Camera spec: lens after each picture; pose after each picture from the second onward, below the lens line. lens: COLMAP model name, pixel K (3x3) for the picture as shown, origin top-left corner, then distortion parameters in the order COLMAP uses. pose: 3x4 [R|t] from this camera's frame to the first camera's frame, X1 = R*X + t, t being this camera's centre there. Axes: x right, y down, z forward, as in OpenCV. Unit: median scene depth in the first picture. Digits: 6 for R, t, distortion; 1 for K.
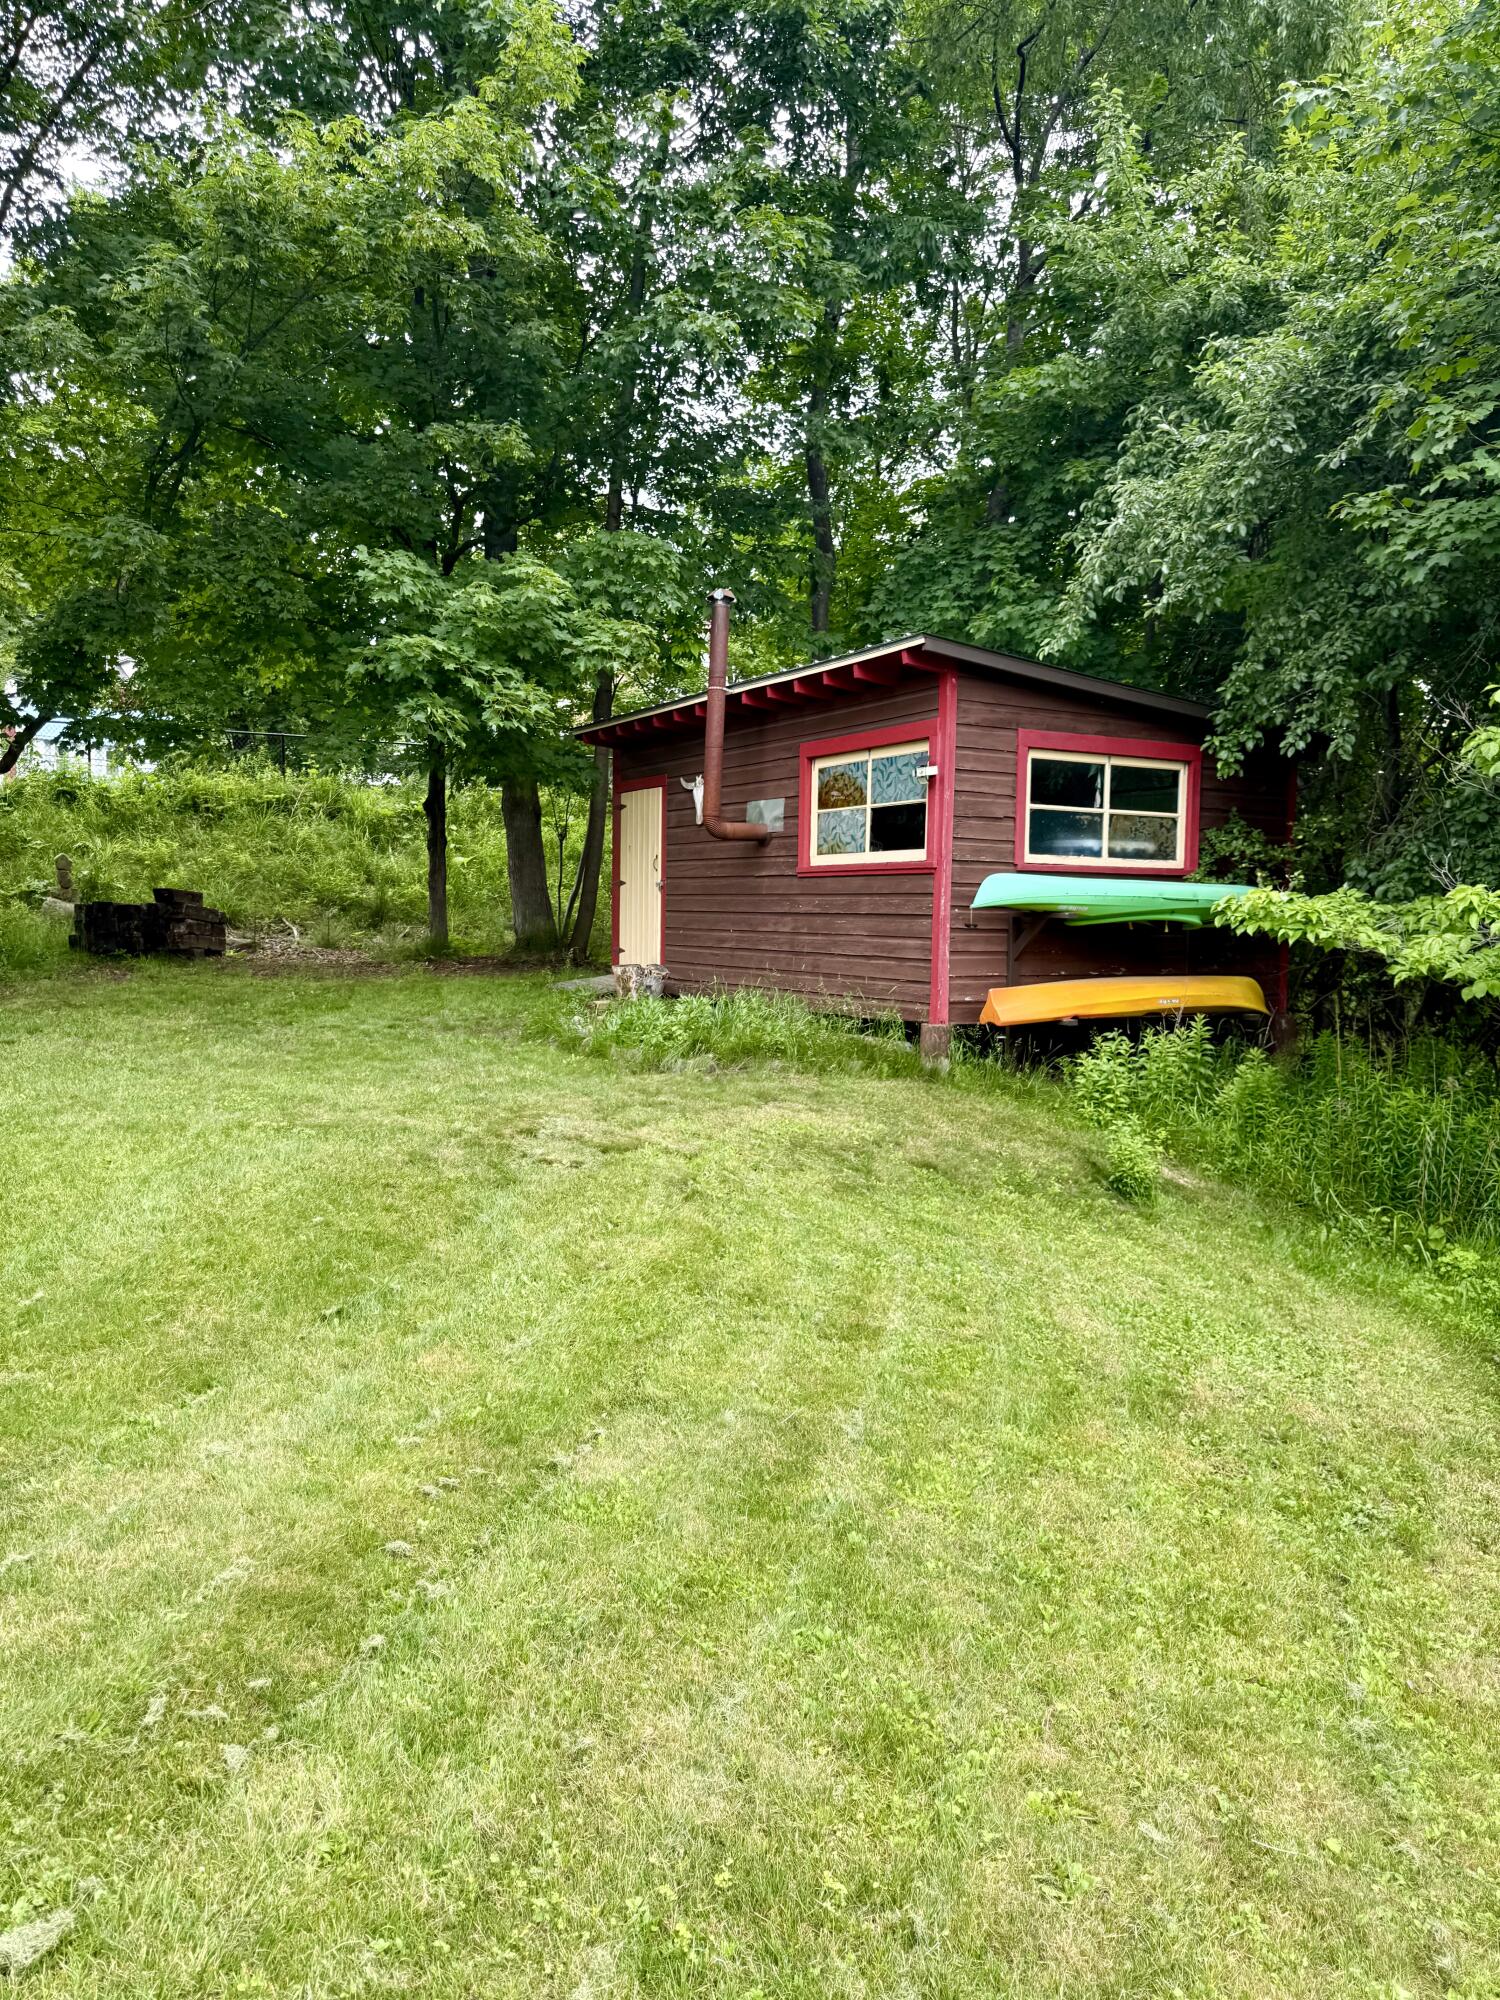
lens RADIAL K [[1454.5, 0, 750.0], [0, 1454.5, 1000.0], [0, 0, 1]] dist [0.198008, -0.414764]
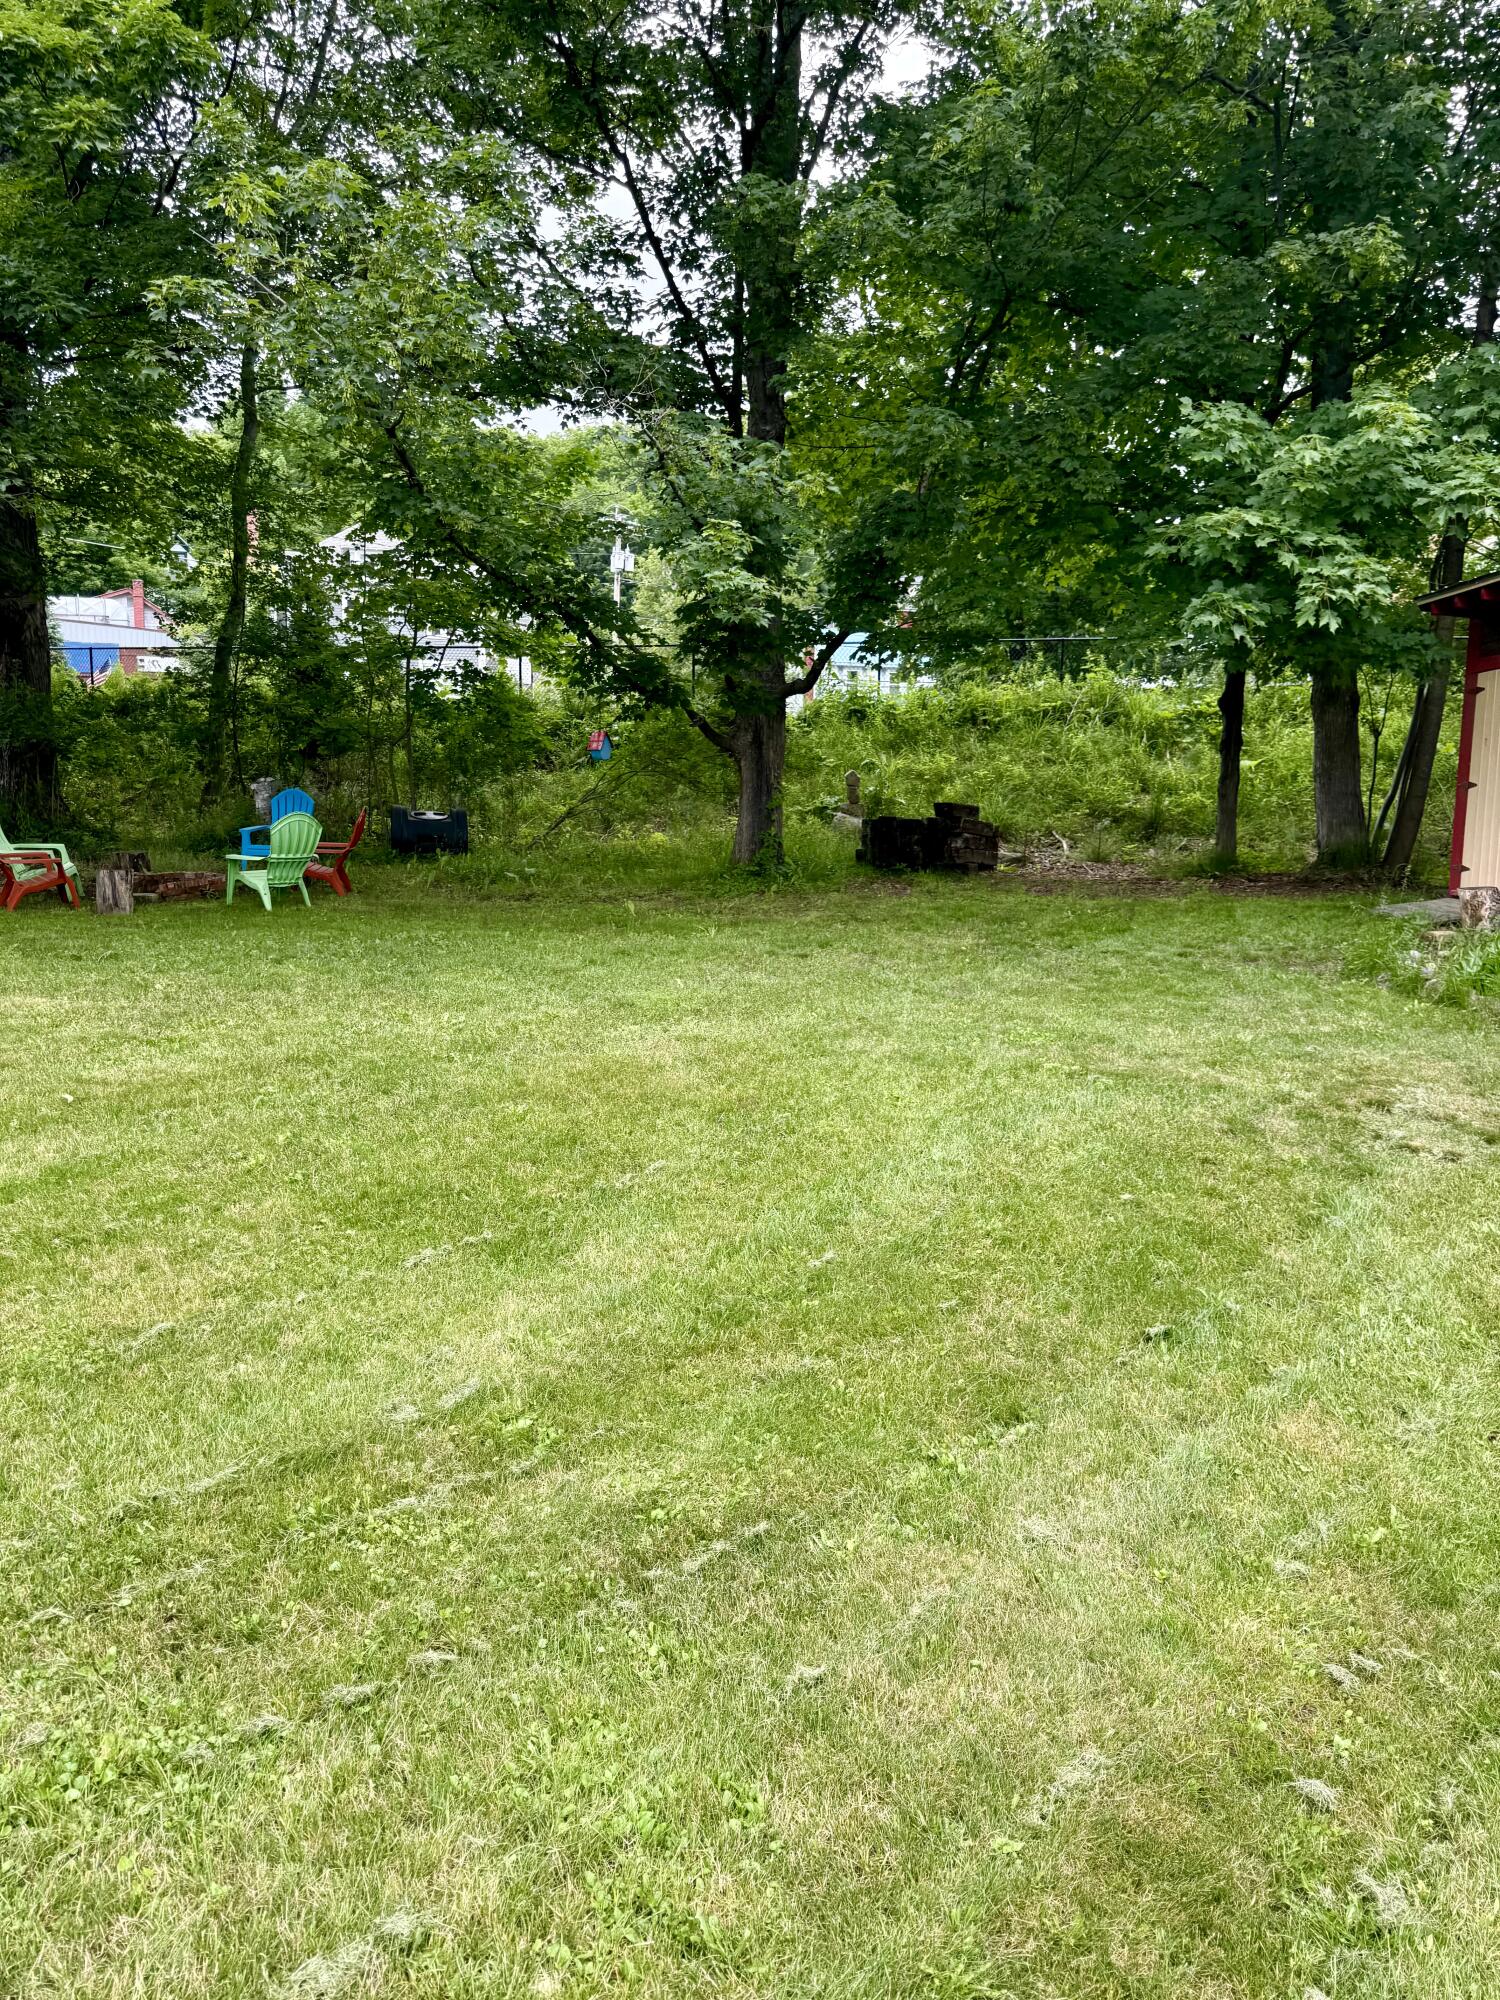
lens RADIAL K [[1393.6, 0, 687.6], [0, 1393.6, 1004.5], [0, 0, 1]] dist [0.032121, -0.082299]
pose [[0.856929, 0.059510, -0.511987, -0.066666], [-0.023400, 0.996780, 0.076693, -0.009490], [0.514903, -0.053740, 0.855563, 0.125798]]
